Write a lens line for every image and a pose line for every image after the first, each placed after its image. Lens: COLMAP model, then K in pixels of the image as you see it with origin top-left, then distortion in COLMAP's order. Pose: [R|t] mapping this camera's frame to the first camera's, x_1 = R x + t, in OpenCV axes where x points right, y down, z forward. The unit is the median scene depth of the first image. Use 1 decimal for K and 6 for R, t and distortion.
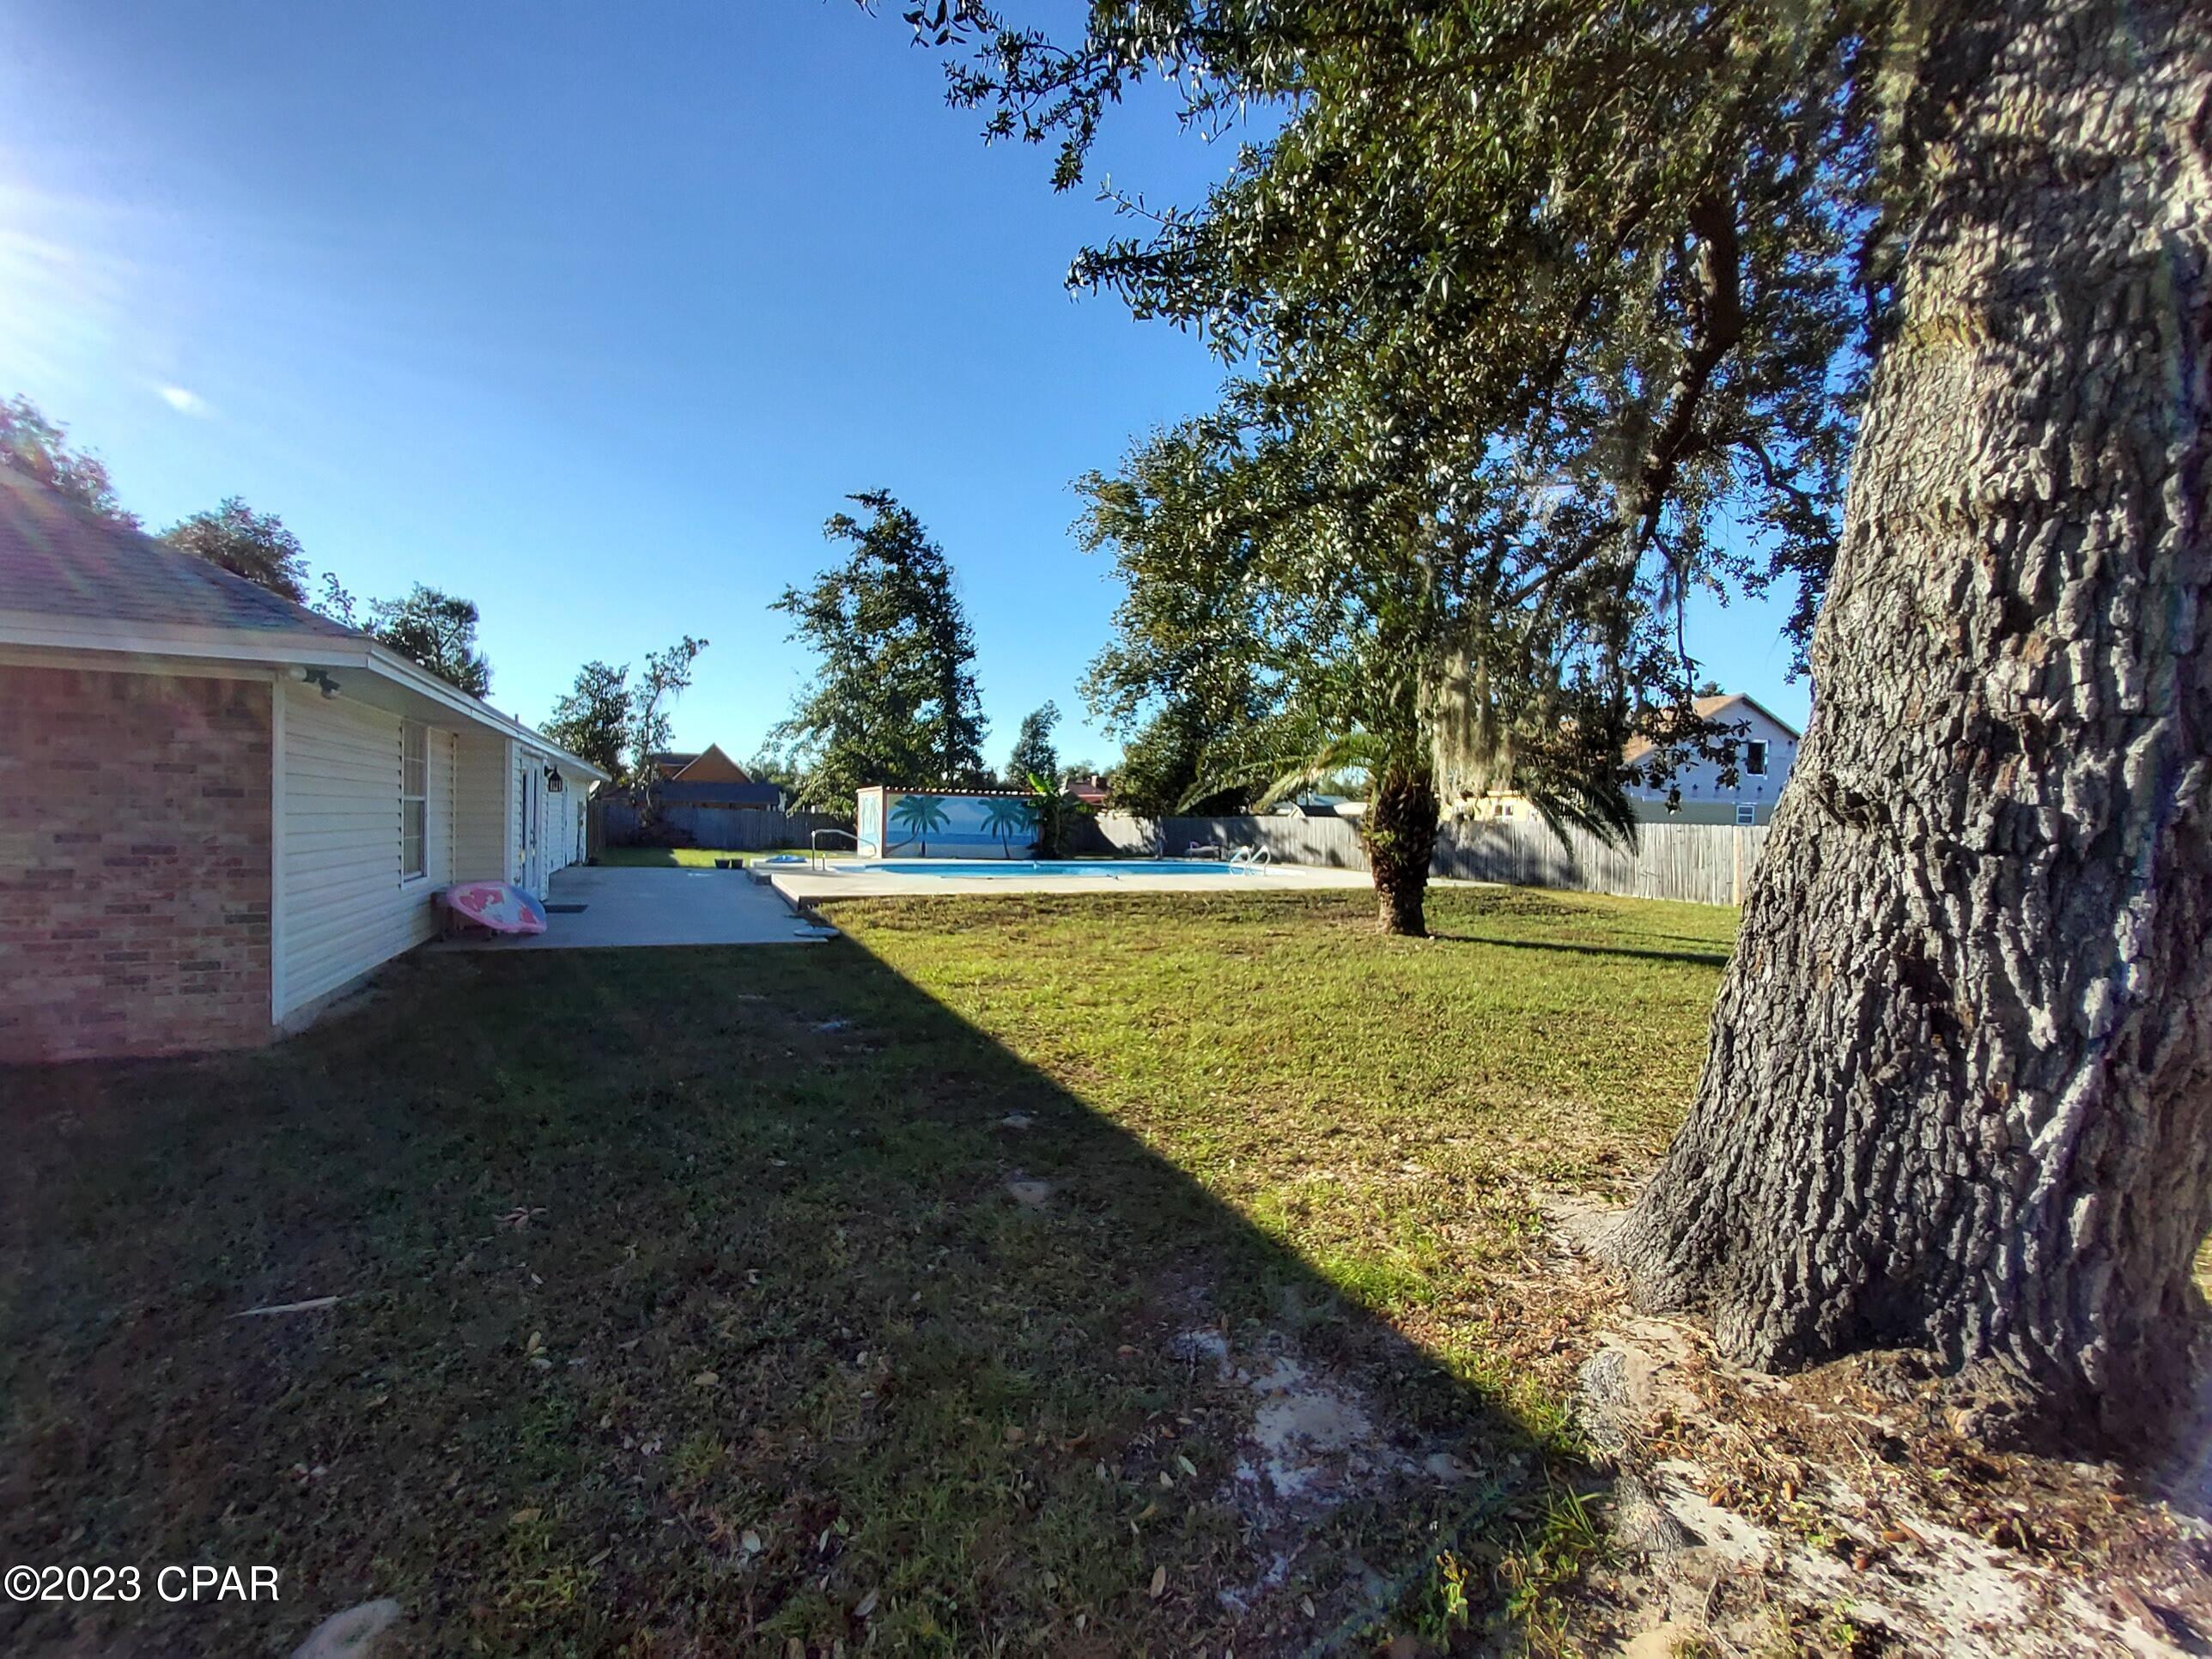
lens RADIAL K [[882.5, 0, 1106.0], [0, 882.5, 829.5], [0, 0, 1]] dist [-0.000343, -0.000029]
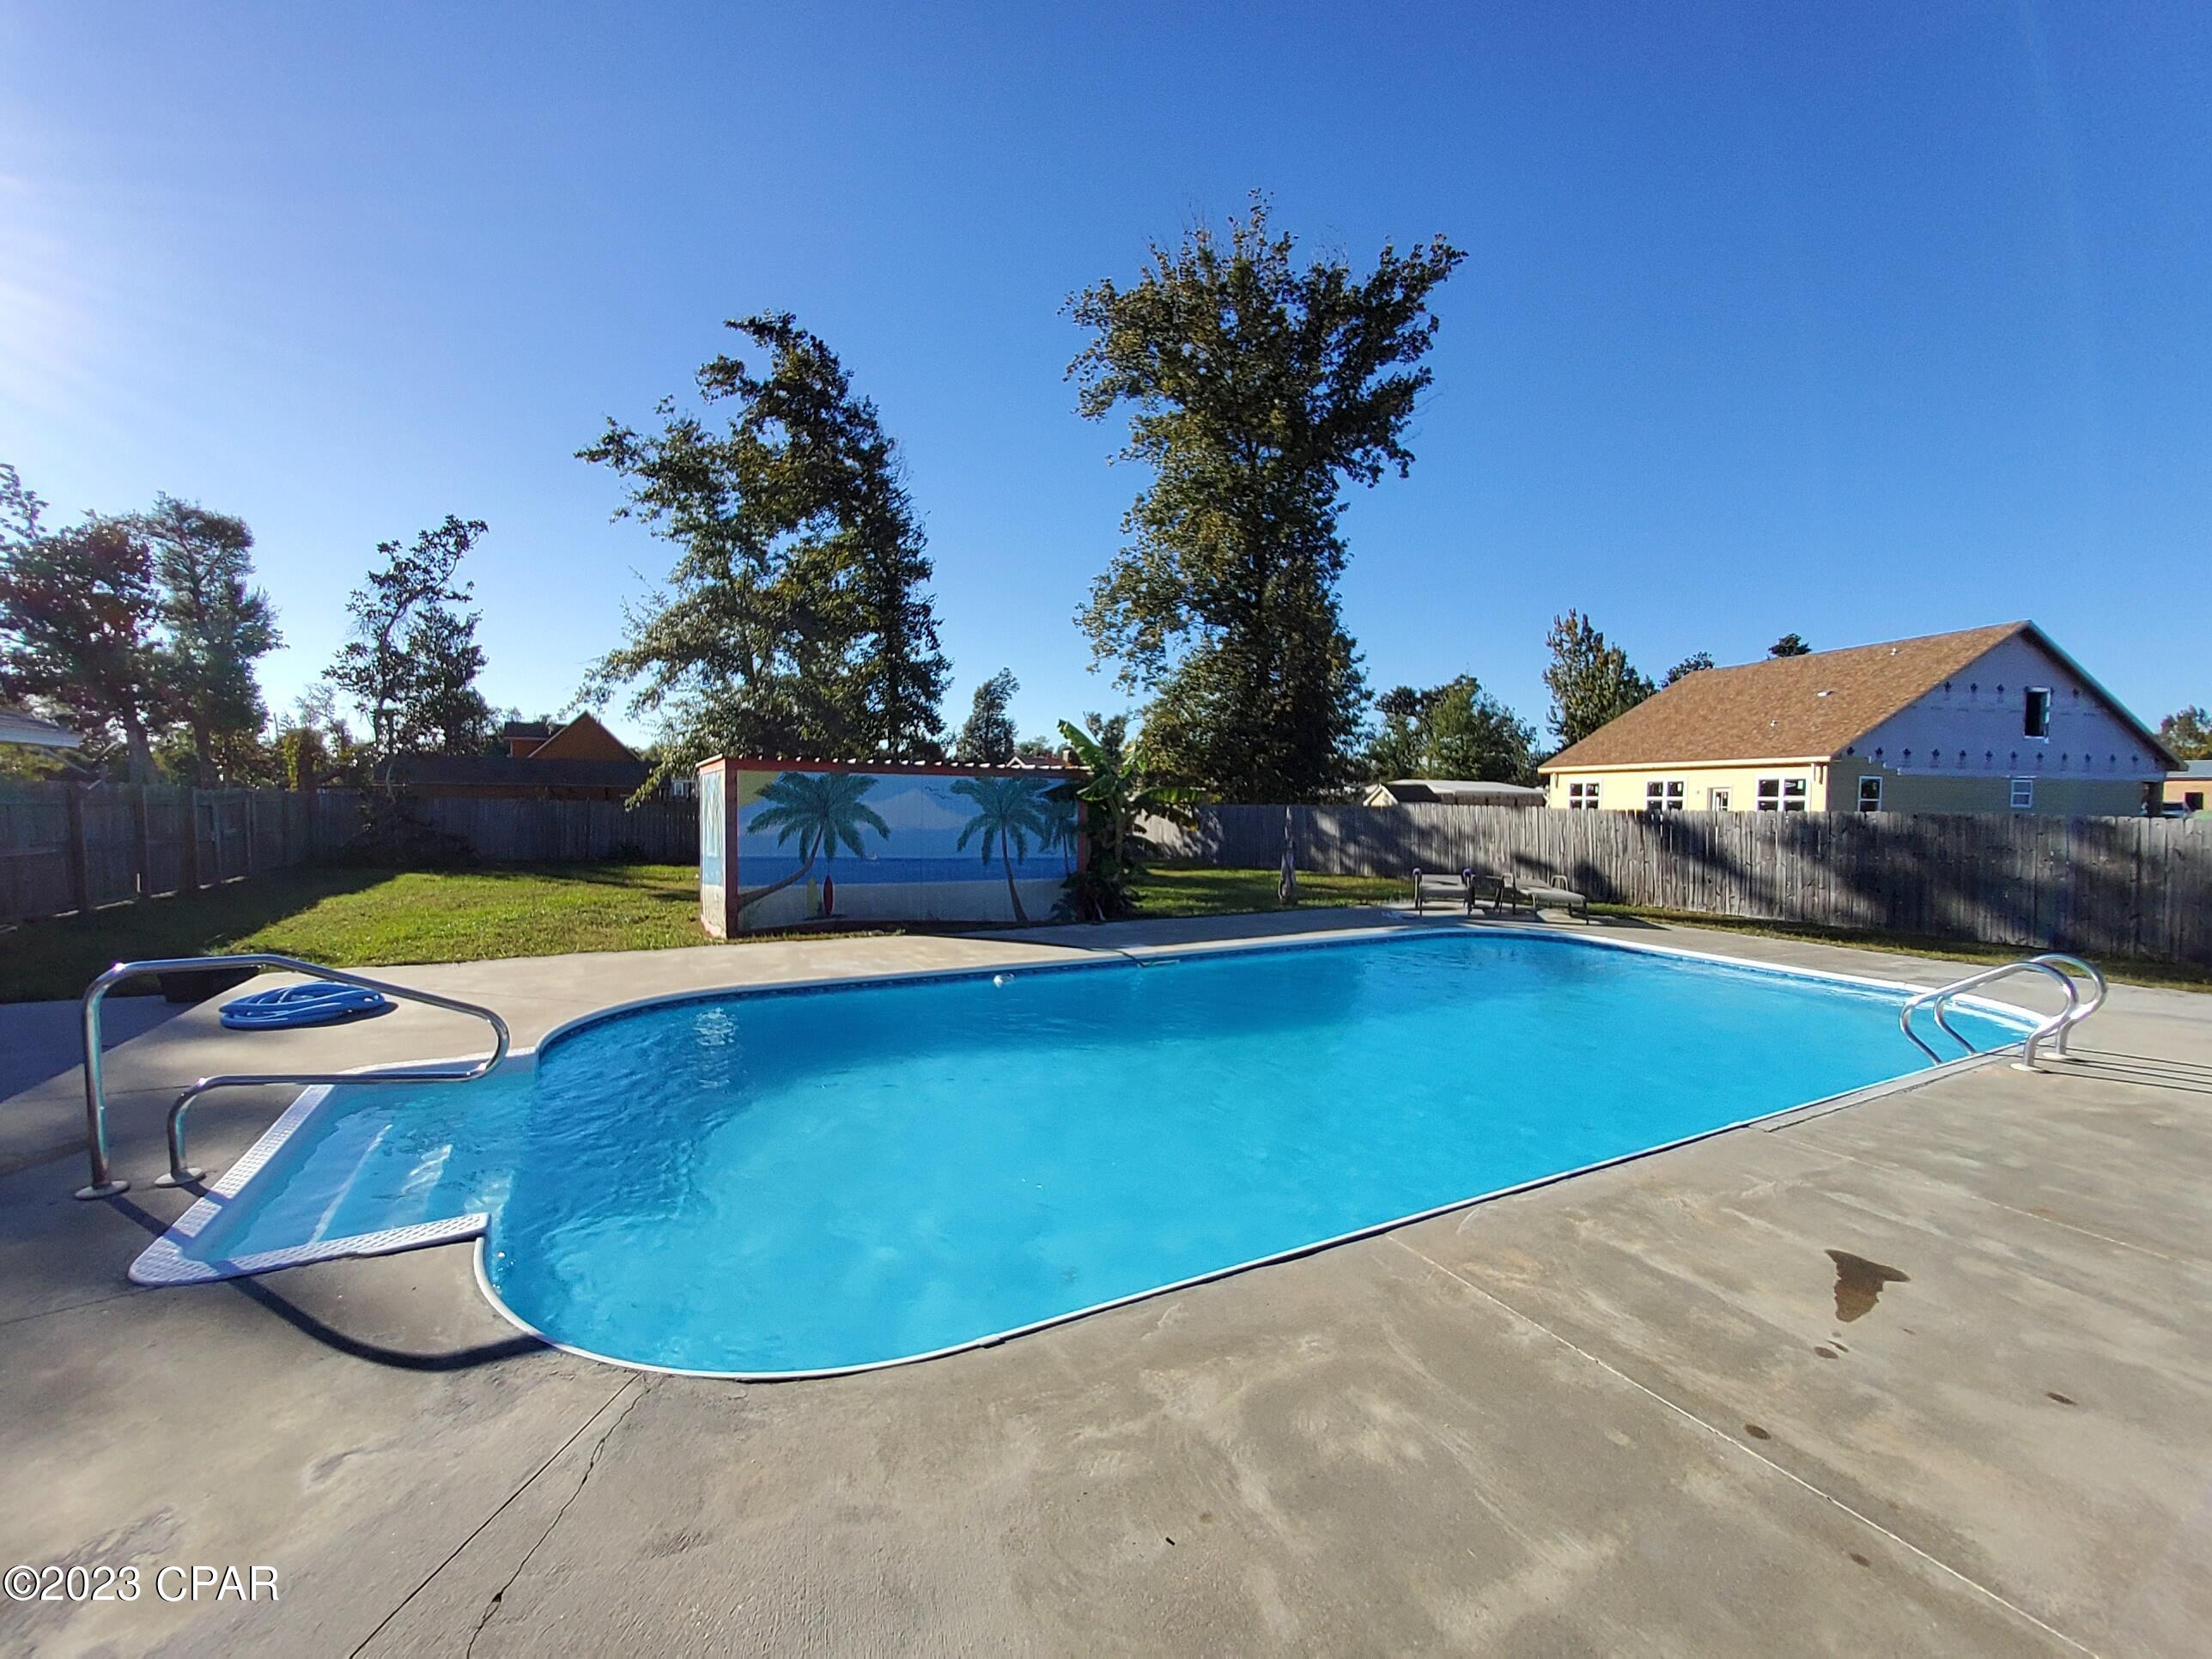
lens RADIAL K [[897.2, 0, 1106.0], [0, 897.2, 829.5], [0, 0, 1]] dist [0.000850, 0.000114]
pose [[0.998370, -0.011145, 0.055967, -0.052074], [0.009875, 0.999688, 0.022925, -0.010390], [-0.056205, -0.022335, 0.998169, 0.297592]]
